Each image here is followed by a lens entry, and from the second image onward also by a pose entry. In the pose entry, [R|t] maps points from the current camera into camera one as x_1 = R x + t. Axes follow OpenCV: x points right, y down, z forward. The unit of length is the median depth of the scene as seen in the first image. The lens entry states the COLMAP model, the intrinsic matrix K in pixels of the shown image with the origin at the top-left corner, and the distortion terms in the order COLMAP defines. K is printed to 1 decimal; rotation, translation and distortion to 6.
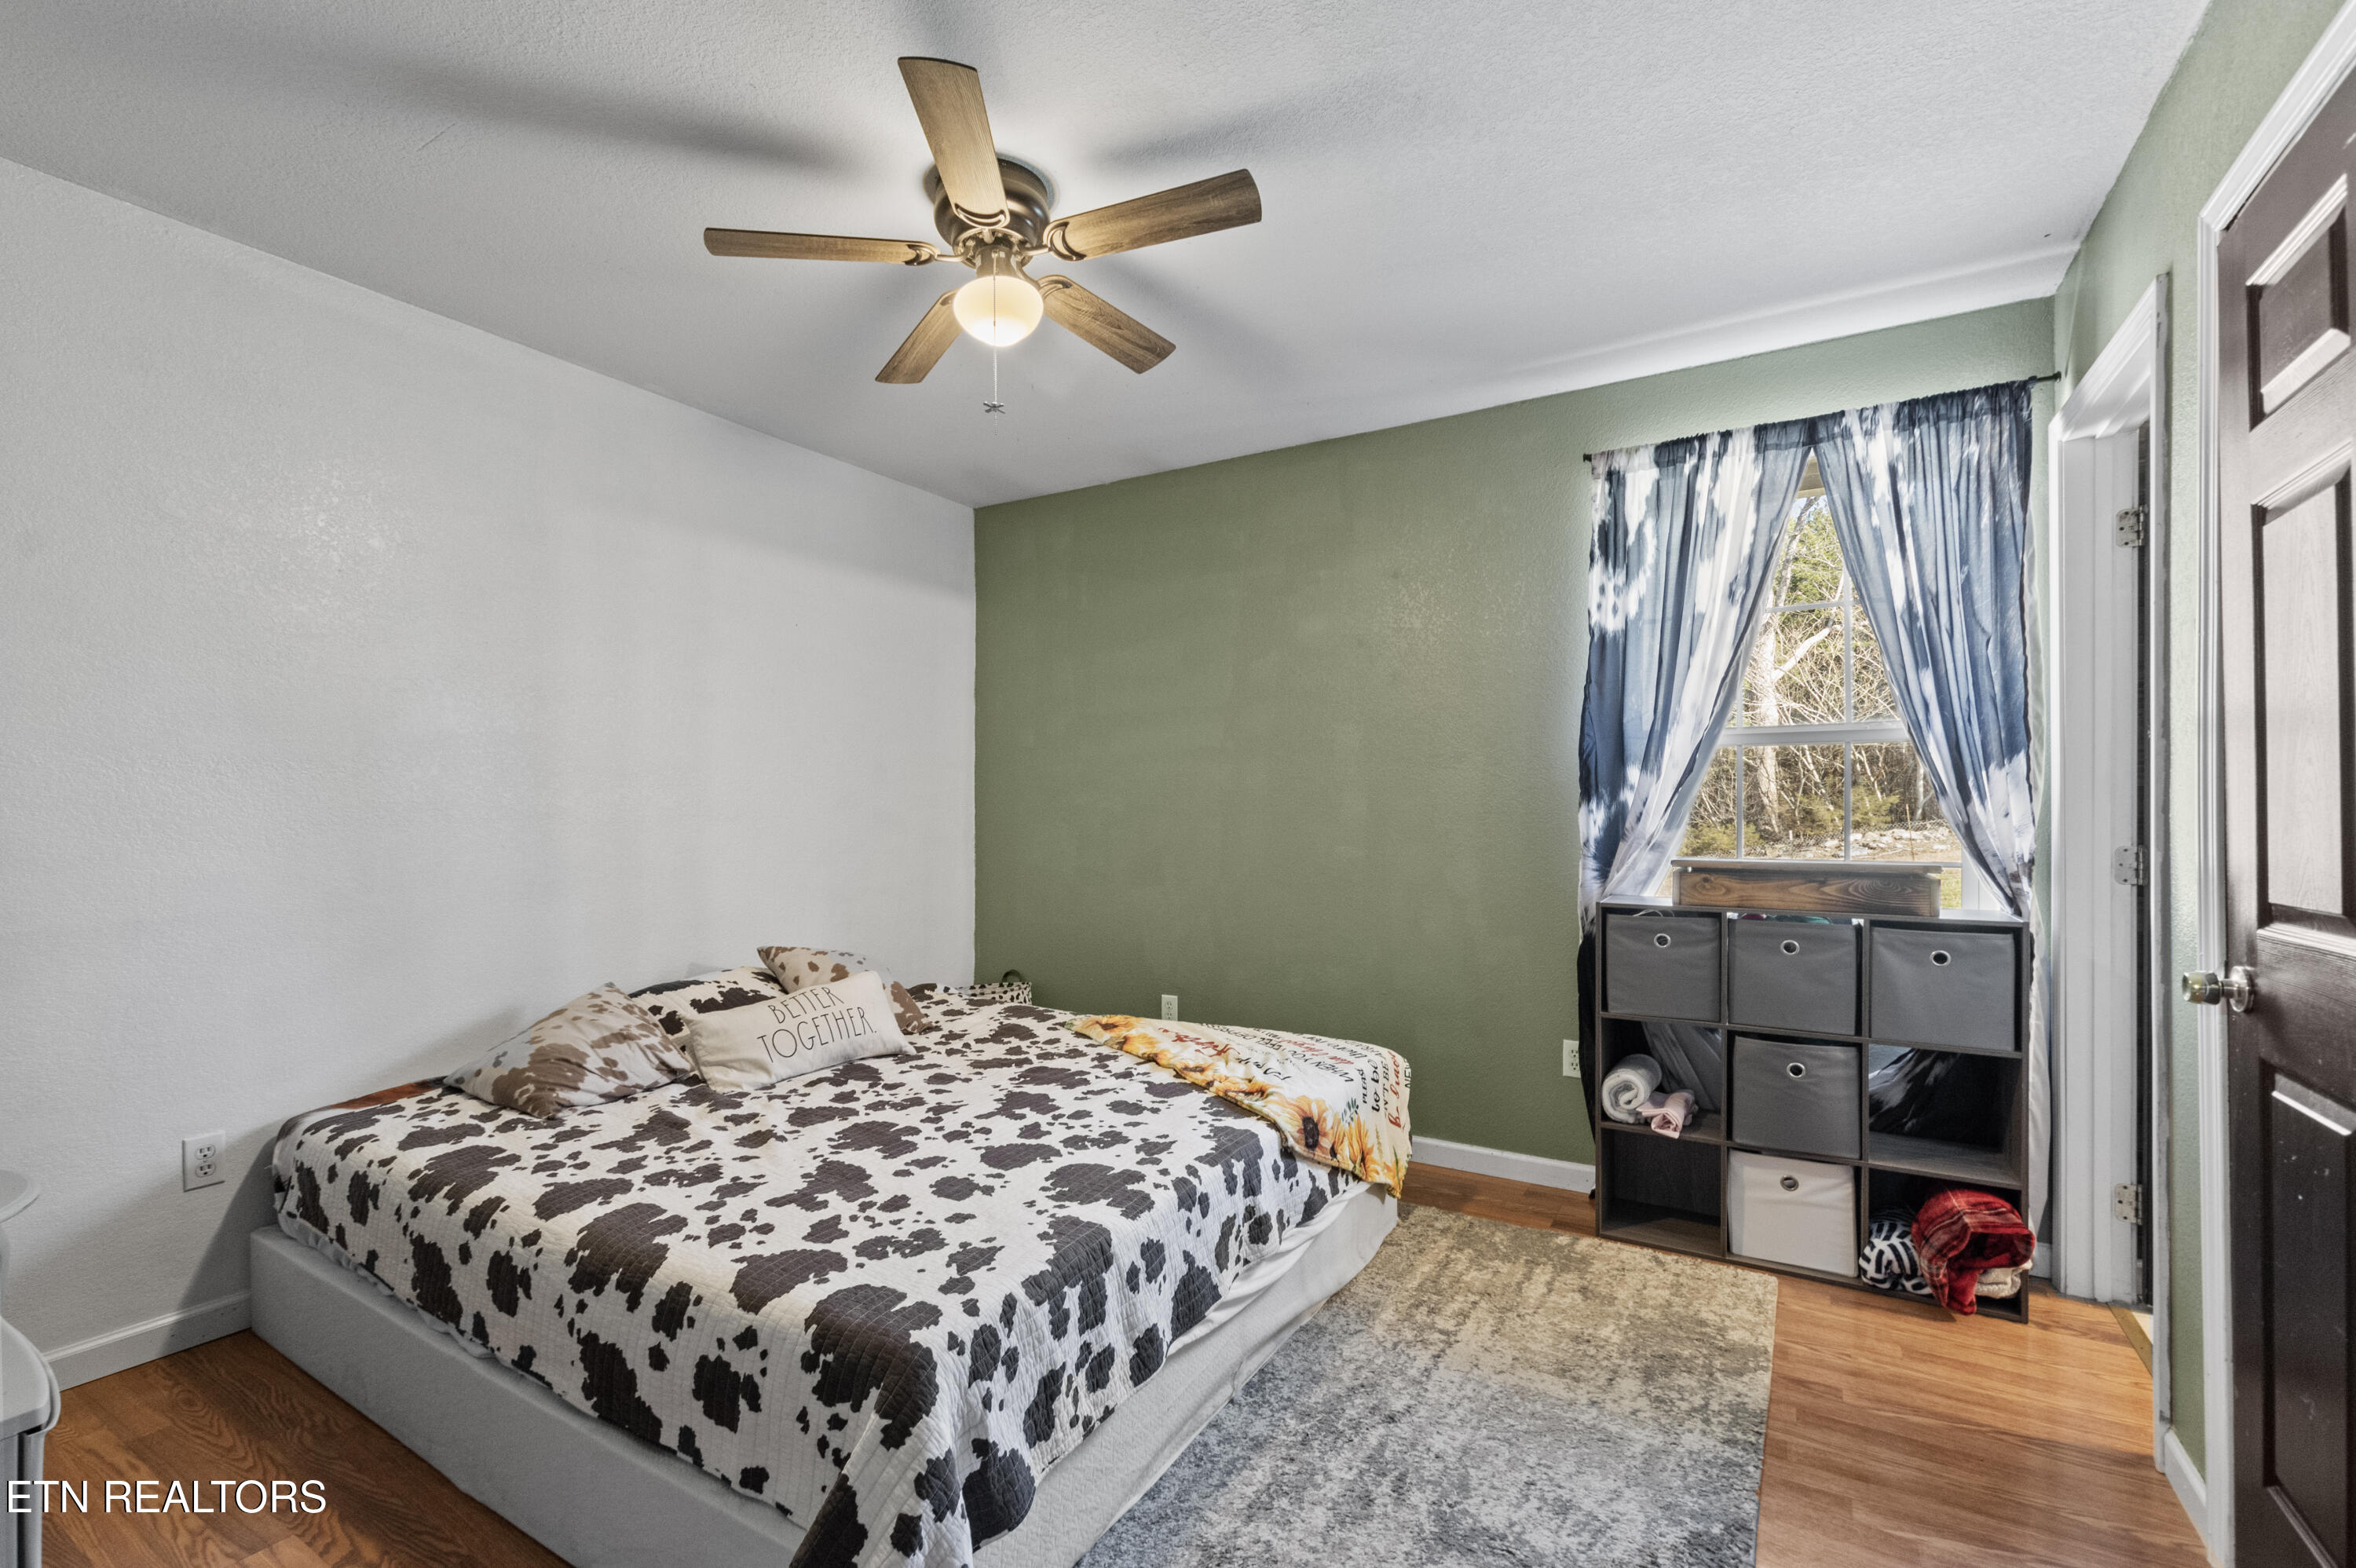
lens RADIAL K [[1032.6, 0, 1198.1], [0, 1032.6, 792.3], [0, 0, 1]] dist [0.006576, -0.002953]
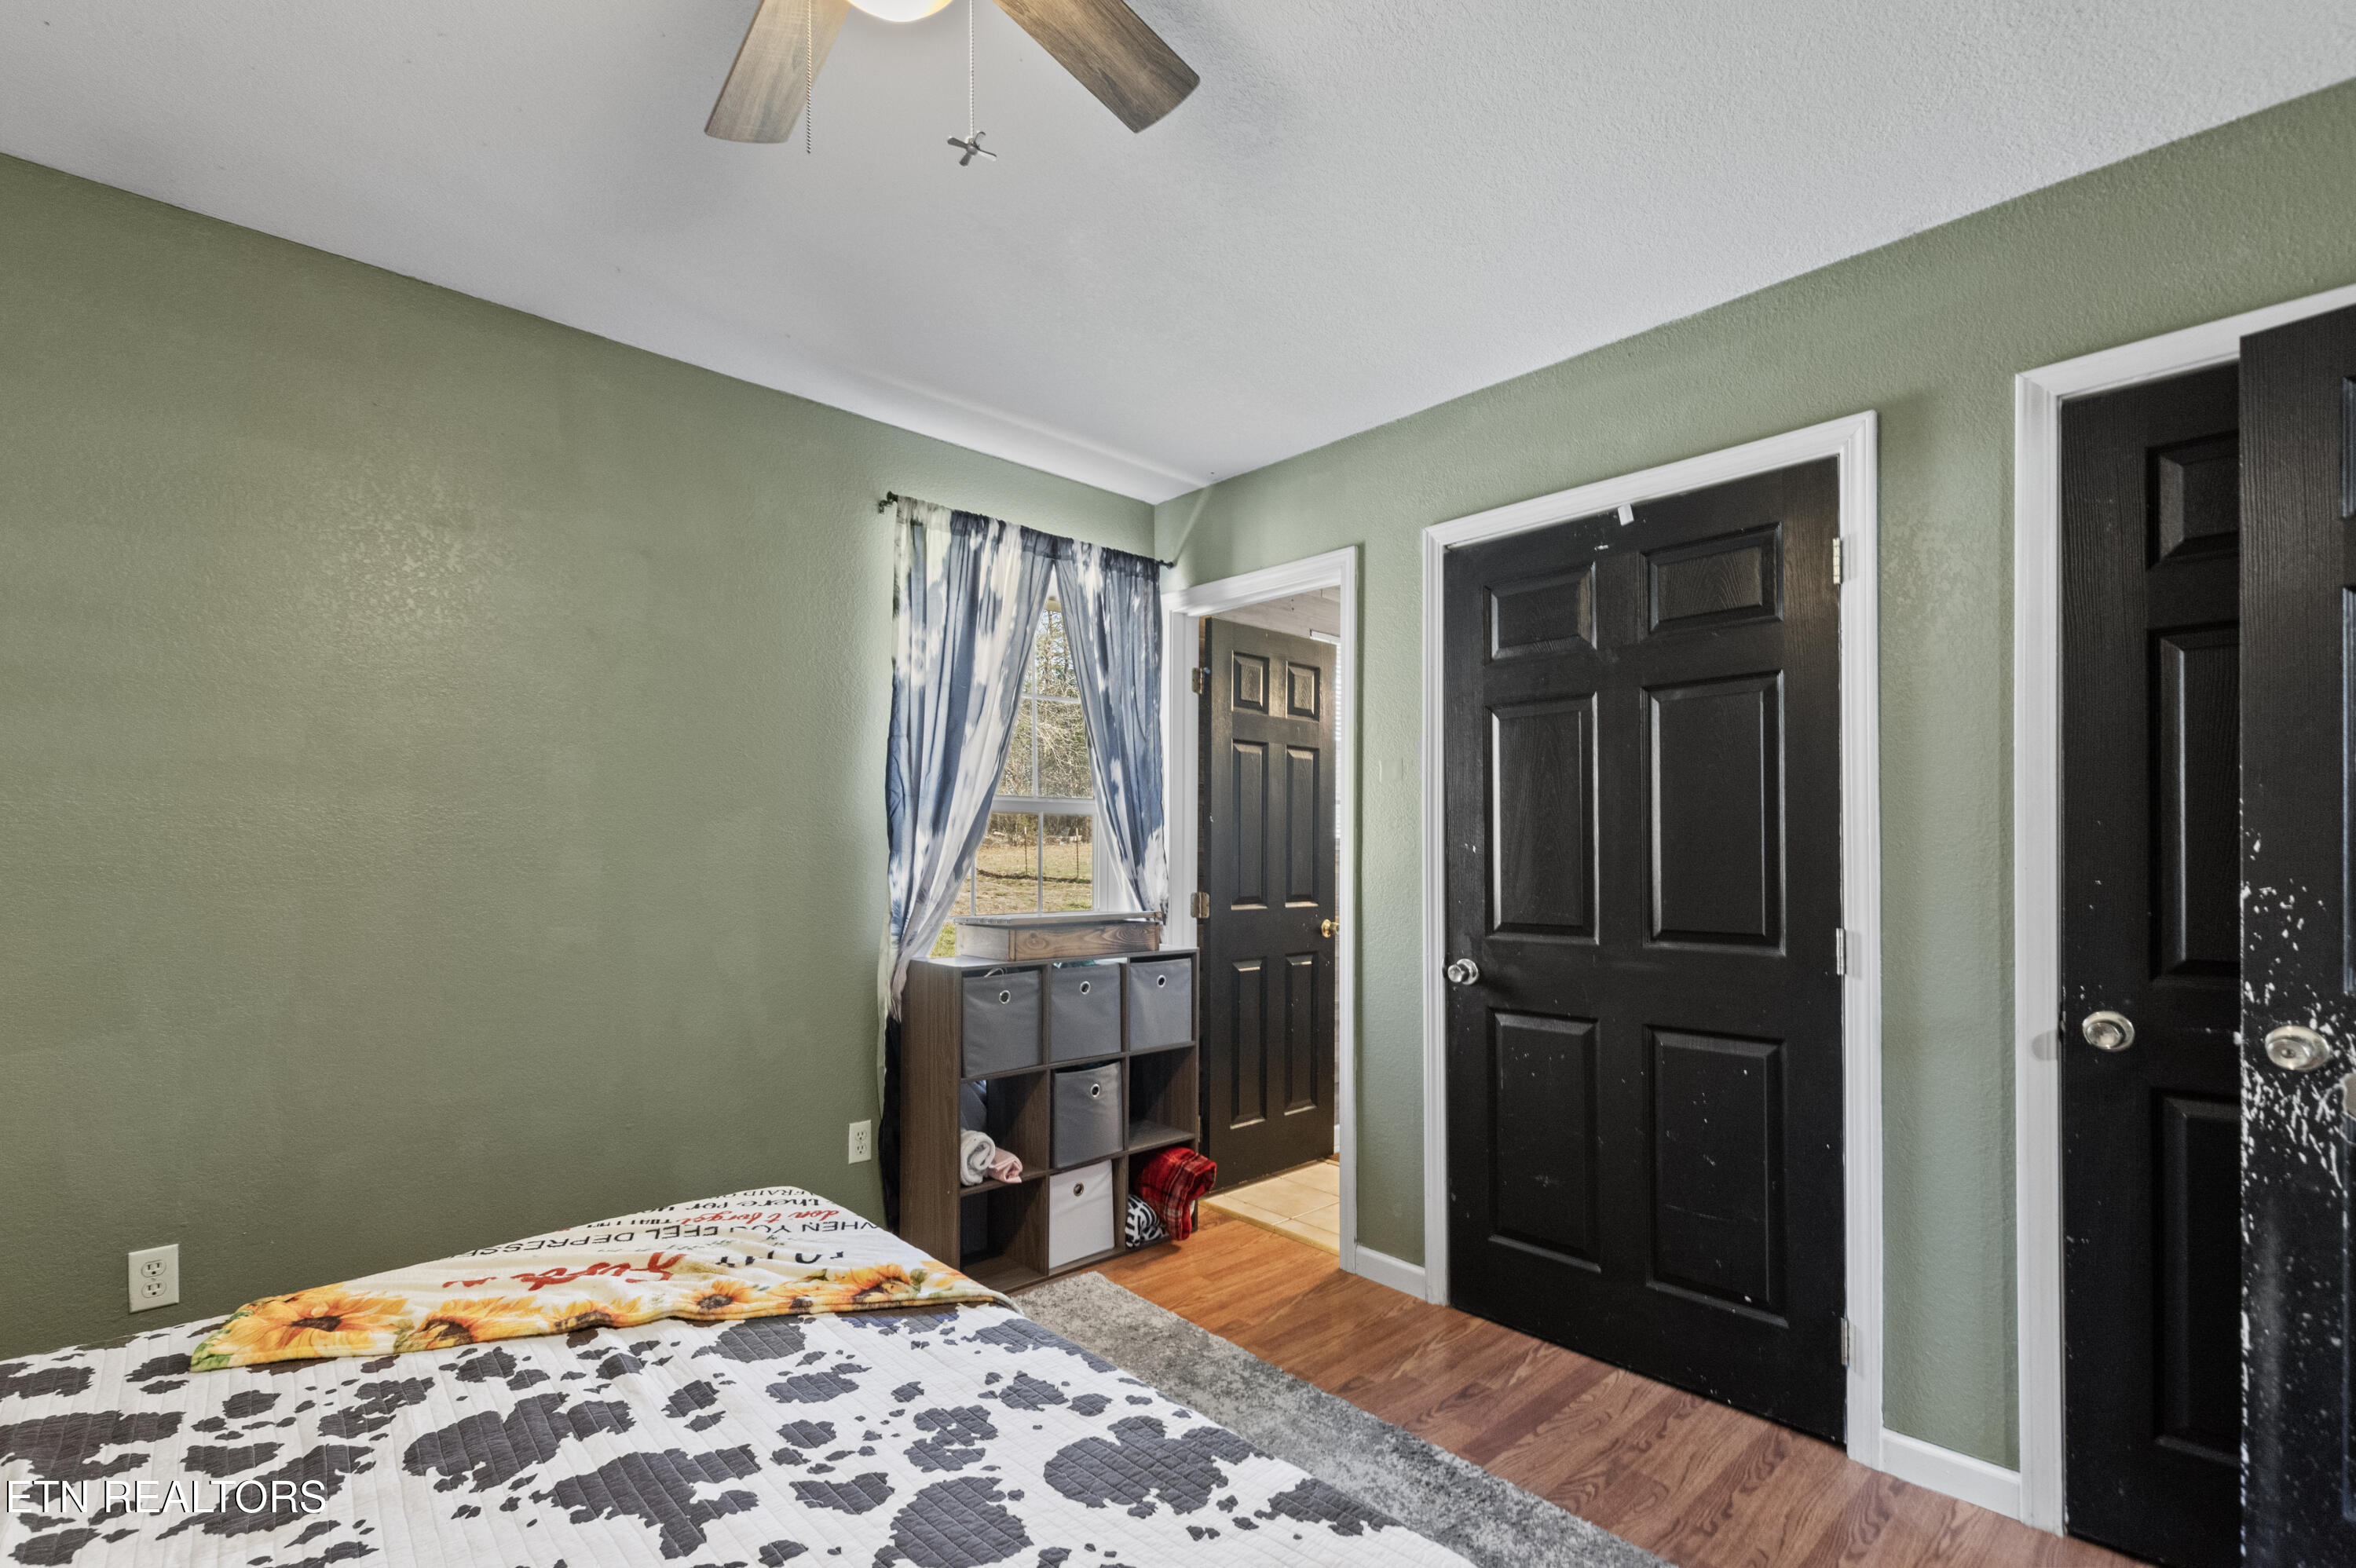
lens RADIAL K [[1032.6, 0, 1136.5], [0, 1032.6, 841.5], [0, 0, 1]] dist [0.006576, -0.002953]
pose [[0.316206, 0.012873, 0.948603, -0.531329], [-0.018344, 0.999804, -0.007453, -0.008258], [-0.948513, -0.015044, 0.316380, 0.584303]]
